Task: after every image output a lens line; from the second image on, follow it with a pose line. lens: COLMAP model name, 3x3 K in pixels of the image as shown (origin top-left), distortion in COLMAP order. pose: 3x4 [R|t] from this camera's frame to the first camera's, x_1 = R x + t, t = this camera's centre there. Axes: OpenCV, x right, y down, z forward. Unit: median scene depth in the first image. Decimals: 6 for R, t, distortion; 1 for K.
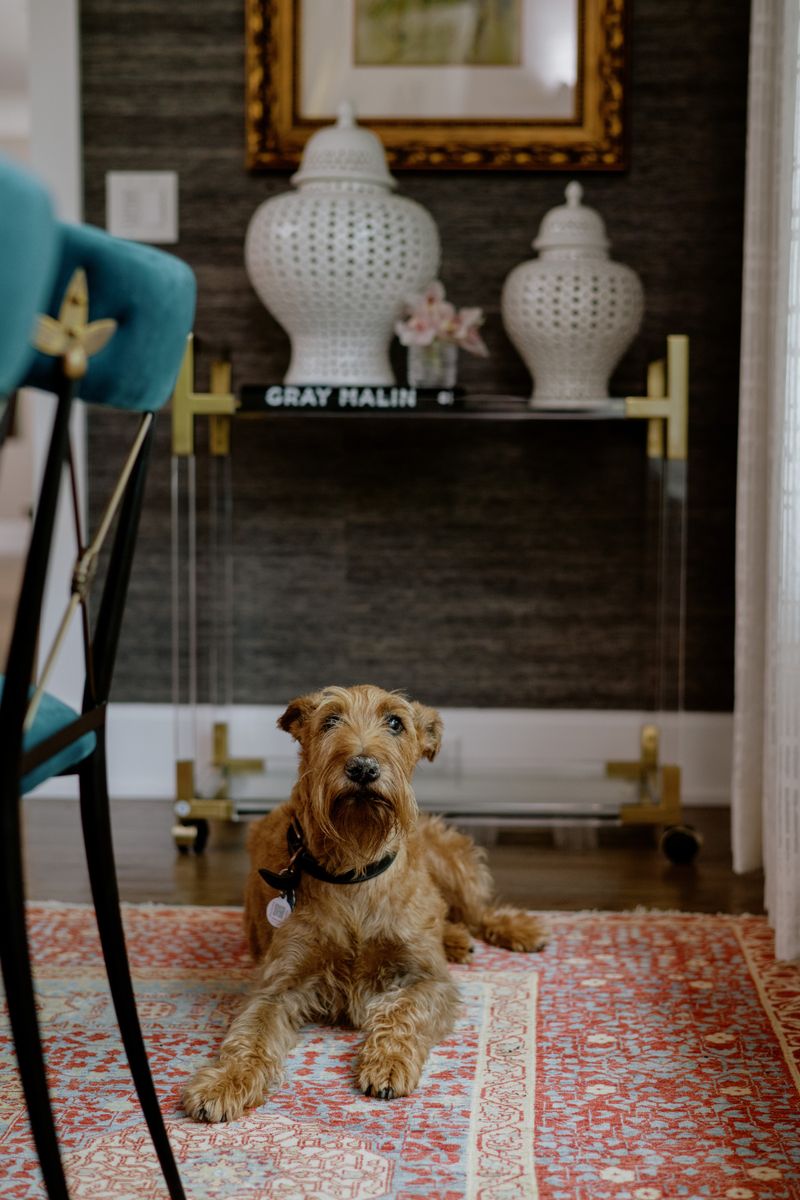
lens RADIAL K [[2009.3, 0, 400.0], [0, 2009.3, 600.0], [0, 0, 1]] dist [0.015800, 0.099181]
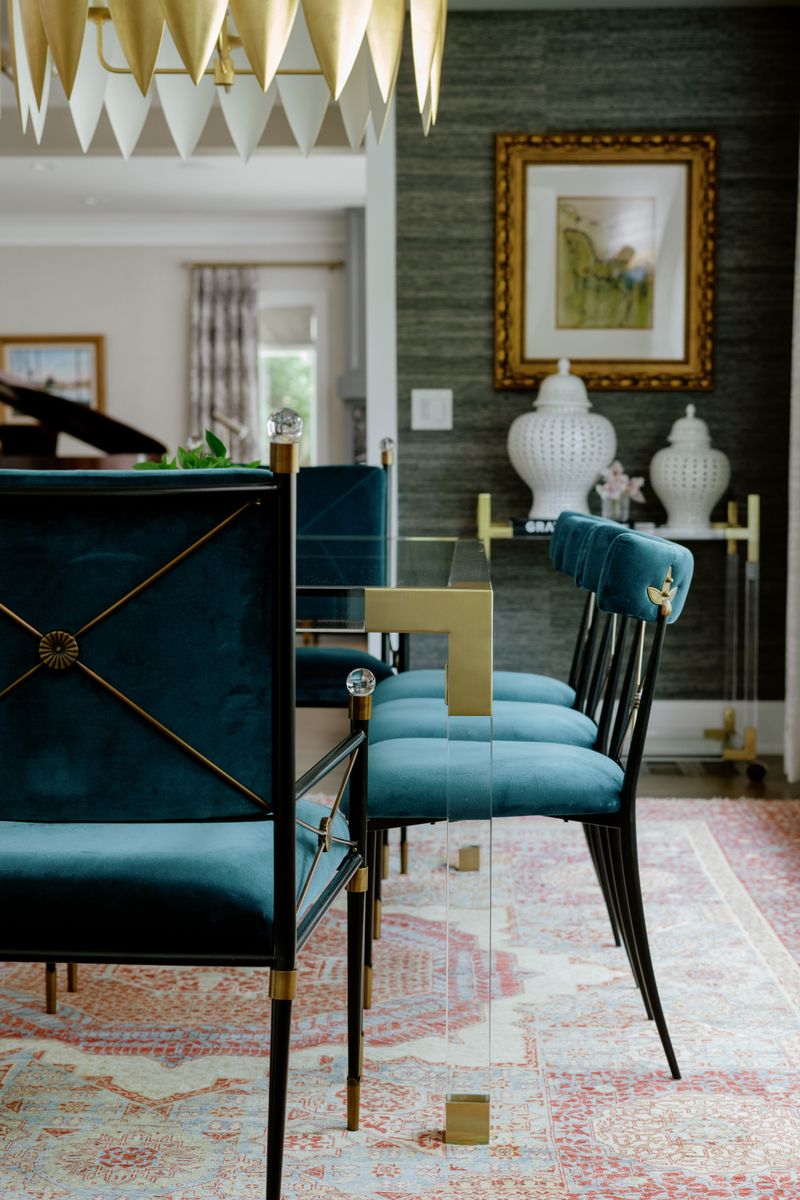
lens RADIAL K [[2009.3, 0, 400.0], [0, 2009.3, 600.0], [0, 0, 1]] dist [0.015800, 0.099181]
pose [[0.999724, -0.006408, 0.022585, -0.214376], [0.006570, 0.999953, -0.007079, -0.022186], [-0.022539, 0.007225, 0.999720, -0.786575]]
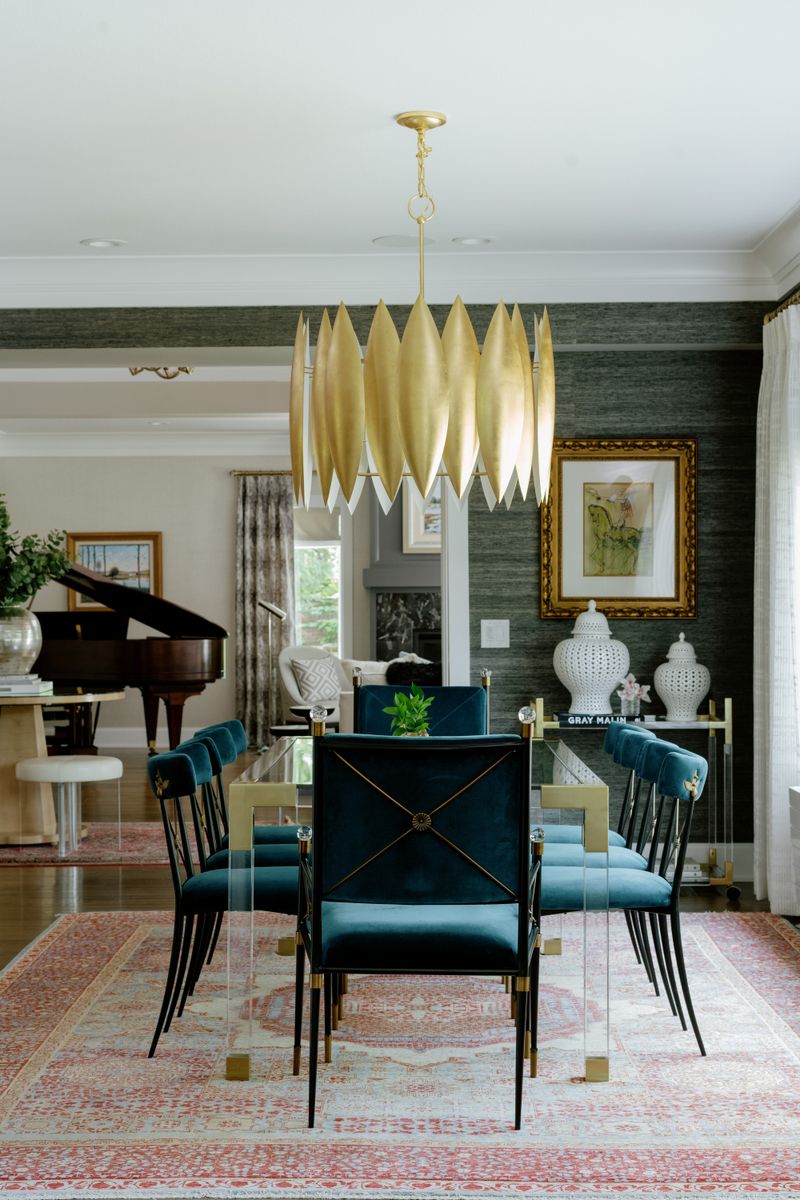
lens RADIAL K [[2009.3, 0, 400.0], [0, 2009.3, 600.0], [0, 0, 1]] dist [0.015800, 0.099181]
pose [[0.998851, -0.008978, 0.047069, -0.387602], [0.012618, 0.996905, -0.077601, -0.055878], [-0.046227, 0.078106, 0.995873, -1.511831]]
